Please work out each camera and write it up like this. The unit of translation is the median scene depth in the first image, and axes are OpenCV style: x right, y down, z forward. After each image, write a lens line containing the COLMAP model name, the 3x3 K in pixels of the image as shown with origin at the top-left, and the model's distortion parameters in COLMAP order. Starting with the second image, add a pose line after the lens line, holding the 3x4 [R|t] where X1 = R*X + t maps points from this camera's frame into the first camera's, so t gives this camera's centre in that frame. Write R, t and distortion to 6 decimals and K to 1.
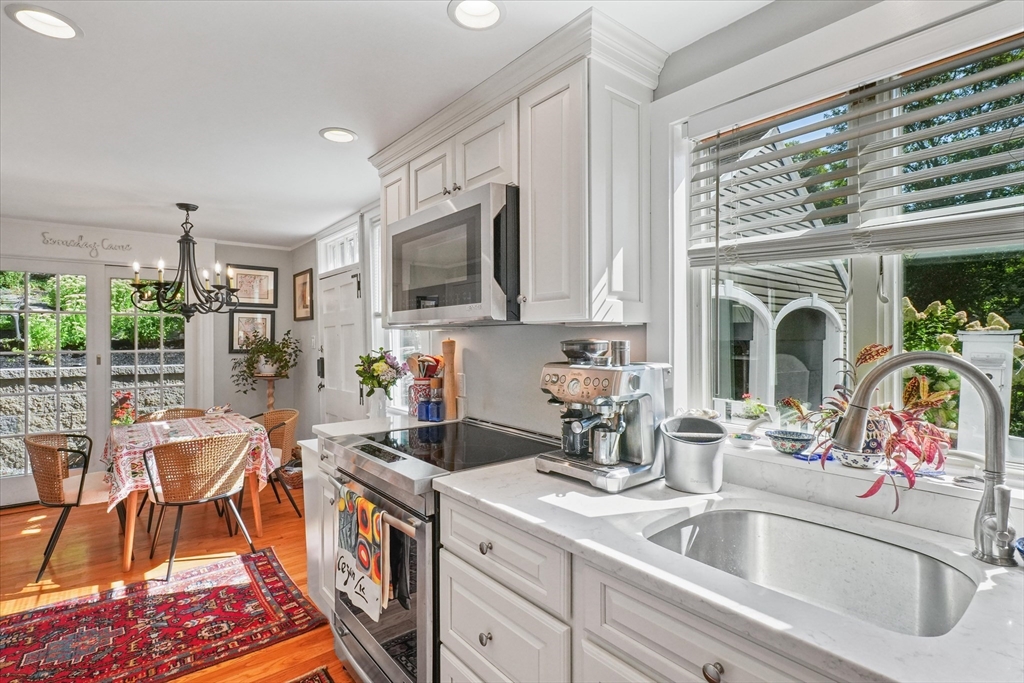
lens RADIAL K [[490.6, 0, 512.6], [0, 490.6, 339.6], [0, 0, 1]] dist [-0.001345, -0.000217]
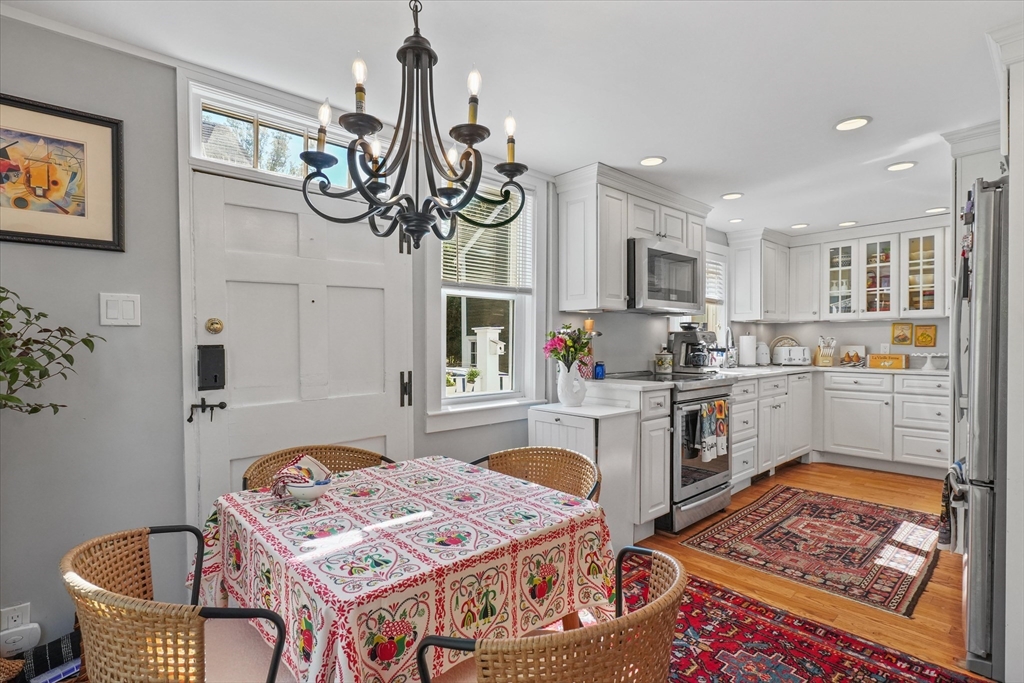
lens RADIAL K [[490.6, 0, 510.9], [0, 490.6, 346.6], [0, 0, 1]] dist [-0.001345, -0.000217]
pose [[-0.044380, -0.007558, 0.998986, -1.798948], [0.005217, 0.999956, 0.007797, 0.077831], [-0.999001, 0.005558, -0.044338, 1.558324]]
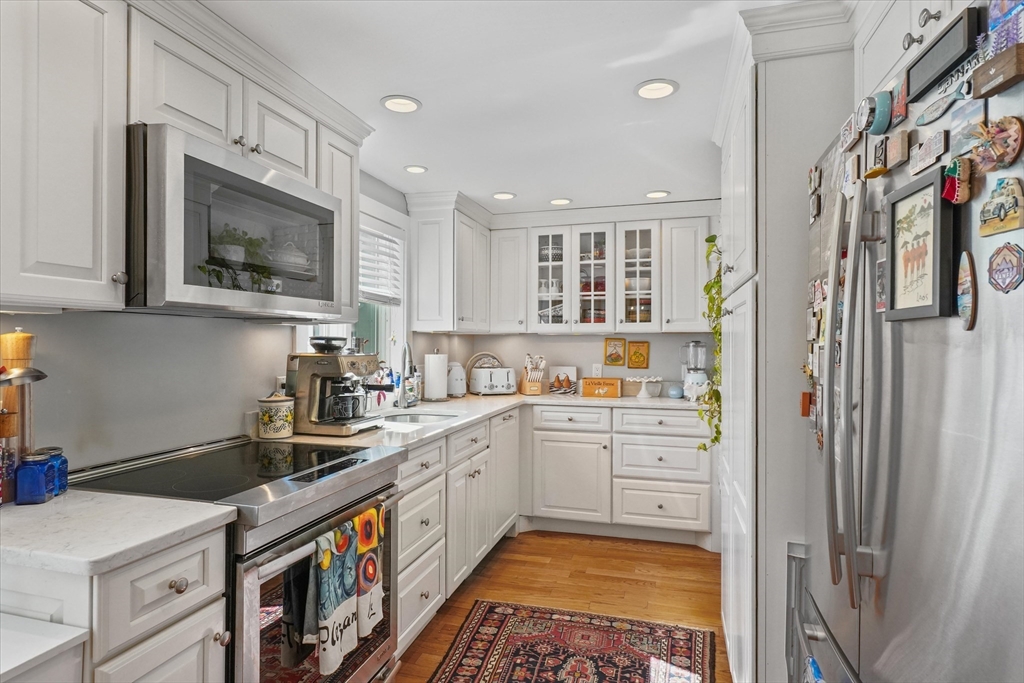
lens RADIAL K [[537.4, 0, 513.7], [0, 537.4, 343.8], [0, 0, 1]] dist [0.000748, -0.000161]
pose [[-0.575211, -0.001342, 0.818004, -1.032870], [0.001361, 0.999996, 0.002597, 0.012650], [-0.818004, 0.002607, -0.575206, 1.096794]]
